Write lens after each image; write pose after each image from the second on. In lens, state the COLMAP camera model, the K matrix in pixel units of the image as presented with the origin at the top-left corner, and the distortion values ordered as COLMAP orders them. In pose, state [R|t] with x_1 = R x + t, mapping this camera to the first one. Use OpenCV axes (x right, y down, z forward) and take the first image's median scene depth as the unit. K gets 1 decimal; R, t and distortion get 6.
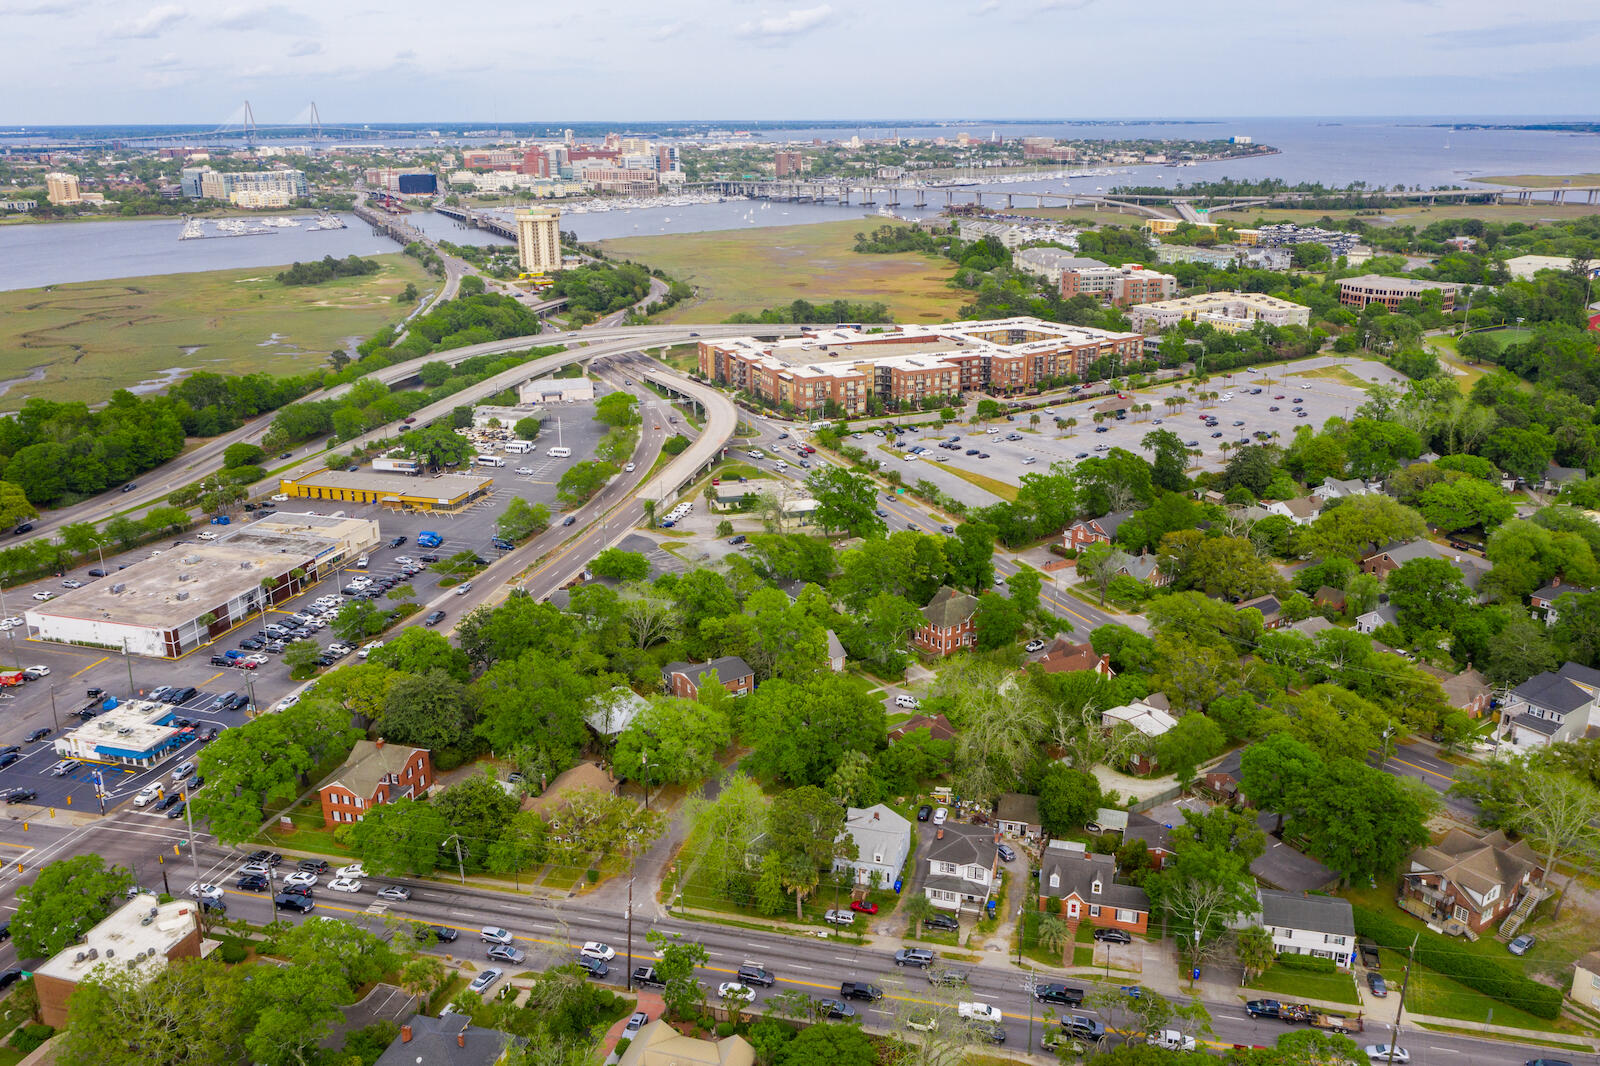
lens RADIAL K [[1272.2, 0, 803.6], [0, 1272.2, 527.6], [0, 0, 1]] dist [-0.004066, 0.007003]
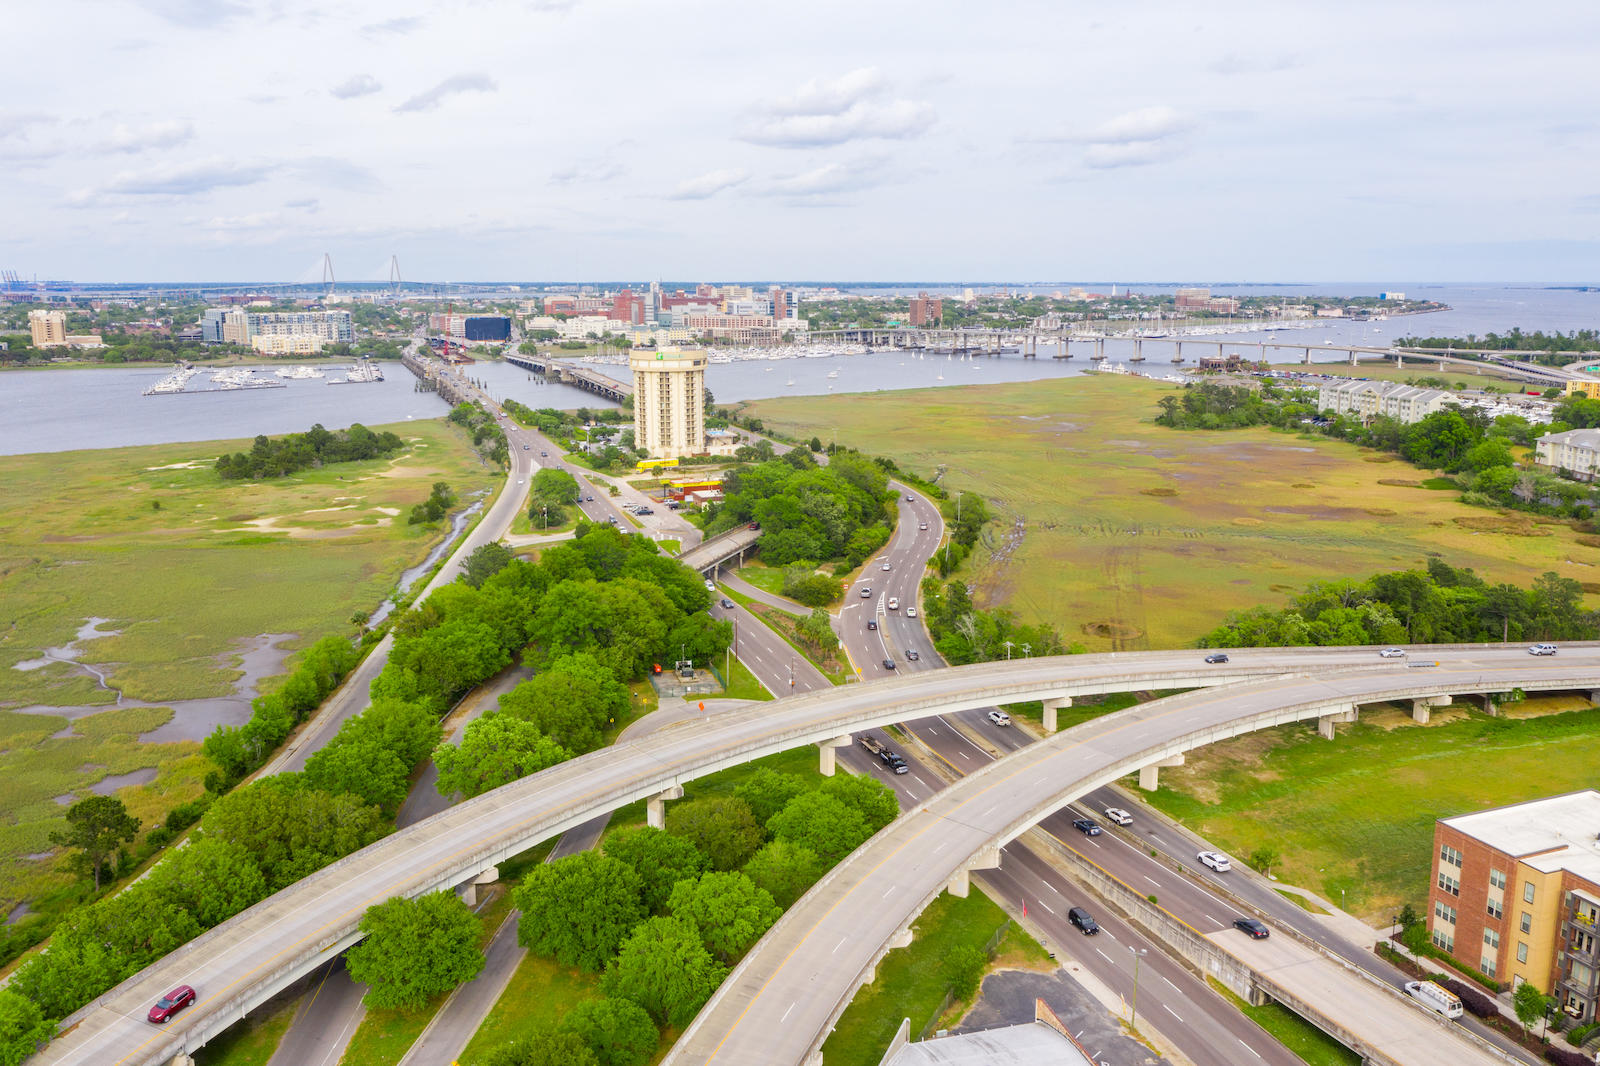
lens RADIAL K [[1272.2, 0, 809.7], [0, 1272.2, 537.5], [0, 0, 1]] dist [-0.004066, 0.007003]
pose [[0.998852, 0.015573, -0.045305, -0.175646], [-0.020569, 0.993498, -0.111974, -0.152206], [0.043266, 0.112778, 0.992678, 0.648460]]
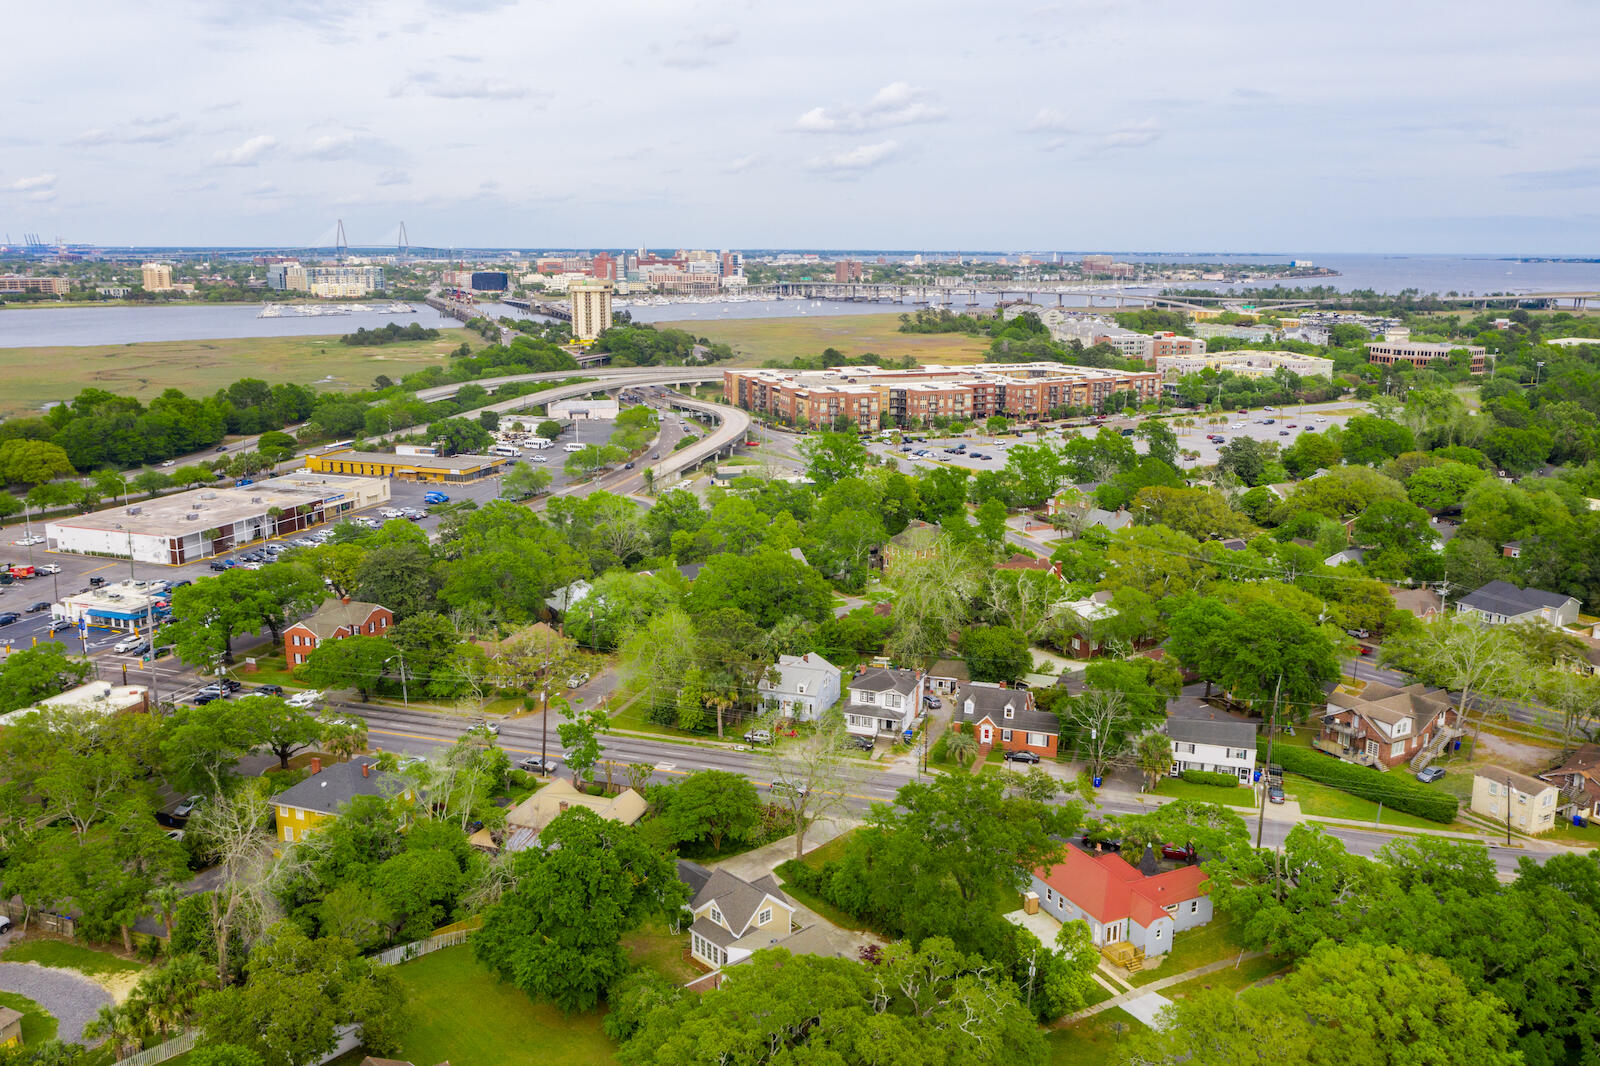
lens RADIAL K [[1272.2, 0, 803.5], [0, 1272.2, 527.8], [0, 0, 1]] dist [-0.004066, 0.007003]
pose [[0.998451, 0.023228, -0.050548, 0.032493], [-0.027971, 0.995059, -0.095260, 0.067713], [0.048086, 0.096526, 0.994168, -0.010951]]
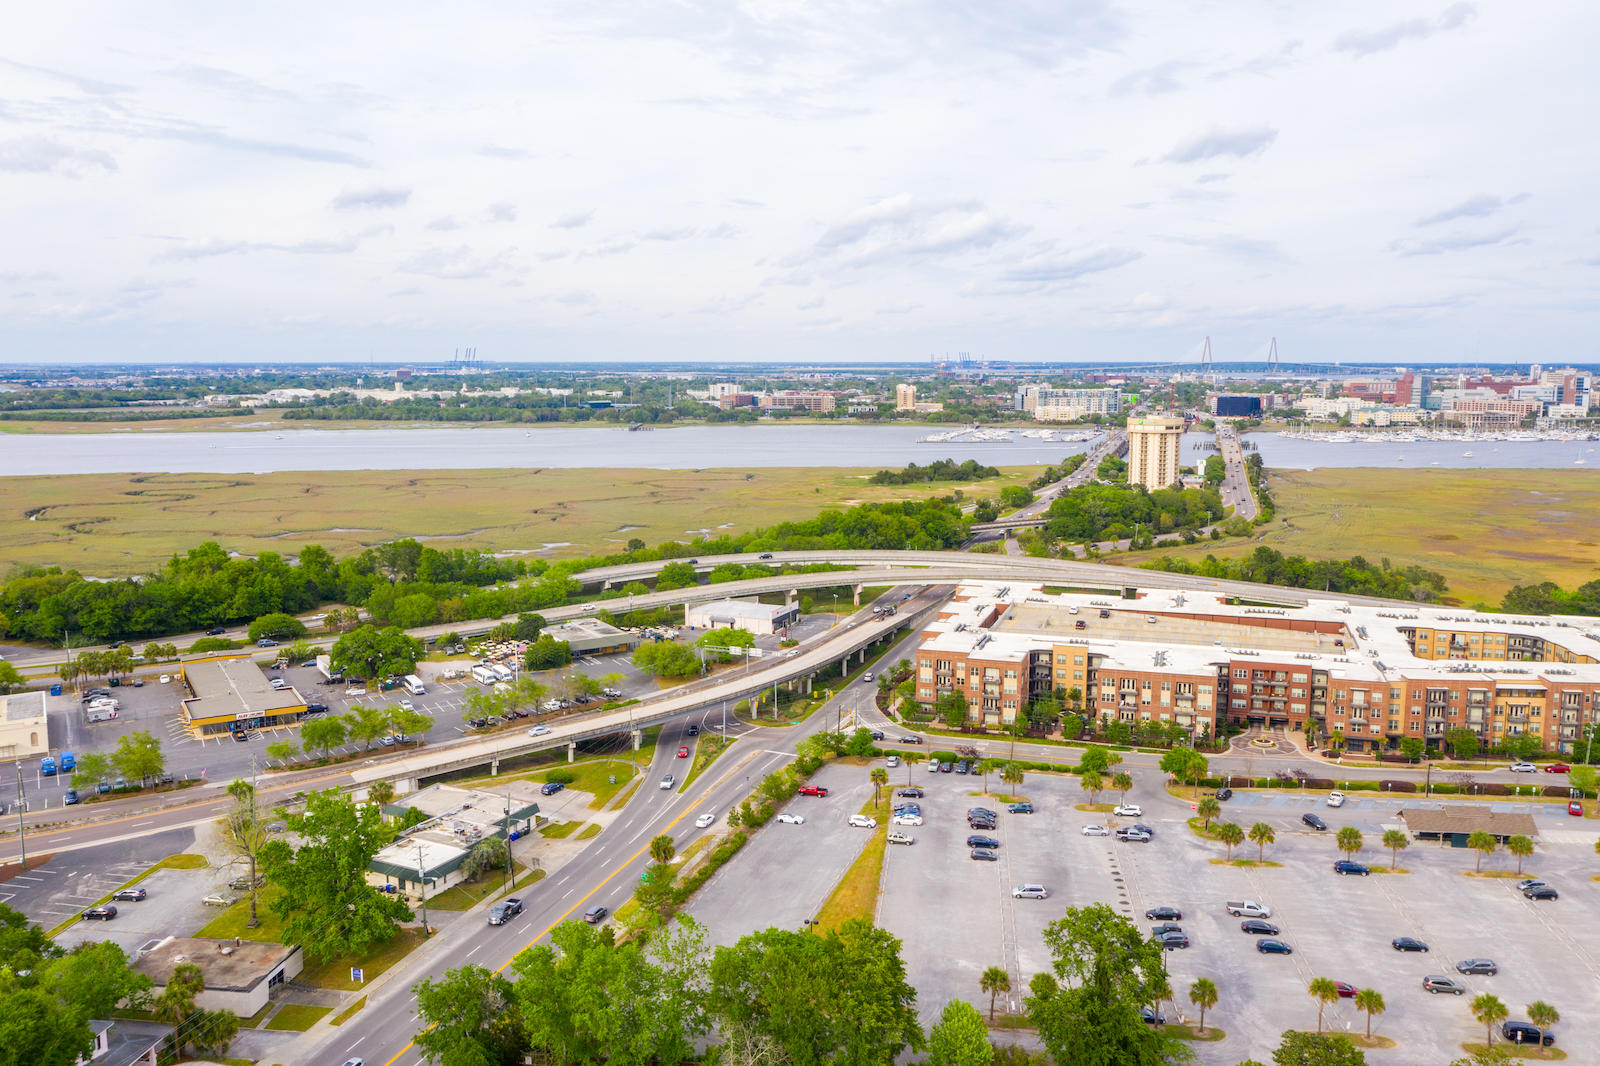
lens RADIAL K [[1272.2, 0, 803.8], [0, 1272.2, 534.6], [0, 0, 1]] dist [-0.004066, 0.007003]
pose [[0.741879, 0.100163, -0.663010, 0.270277], [-0.213165, 0.972715, -0.091571, -0.078374], [0.635748, 0.209265, 0.742989, 0.379745]]
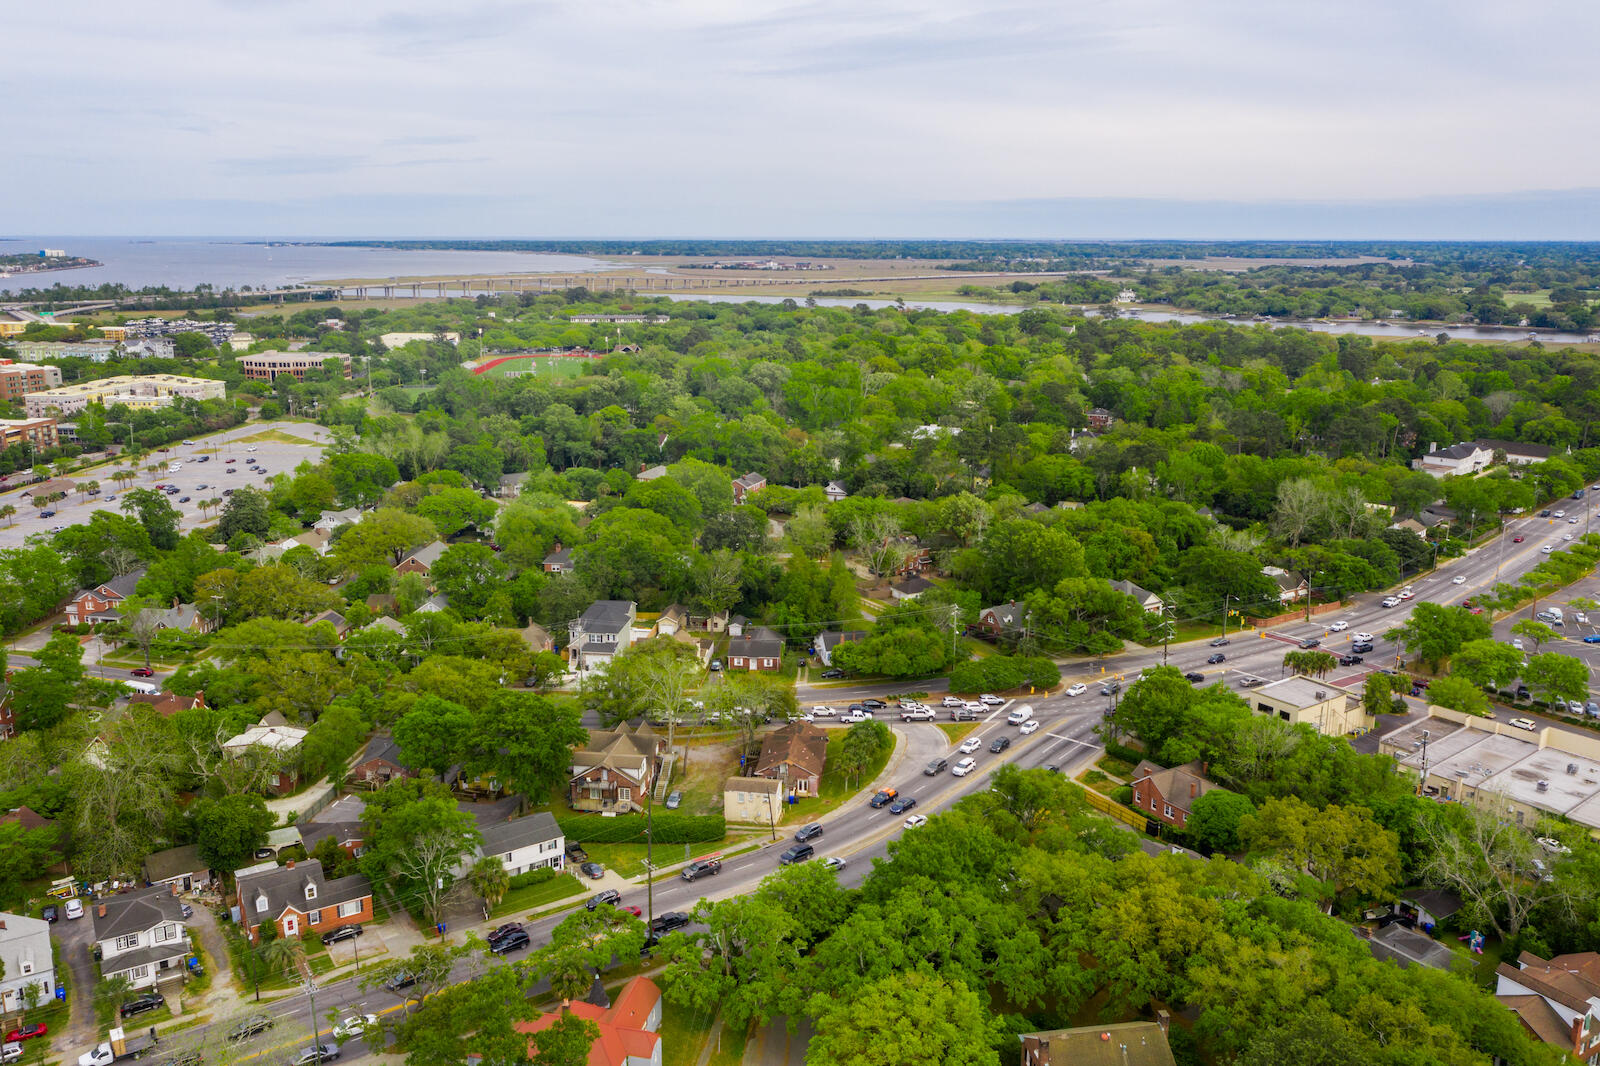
lens RADIAL K [[1272.2, 0, 796.9], [0, 1272.2, 531.3], [0, 0, 1]] dist [-0.004066, 0.007003]
pose [[0.664480, -0.161789, 0.729582, -0.045653], [0.223512, 0.974620, 0.012560, 0.027922], [-0.713098, 0.154725, 0.683778, 0.025767]]
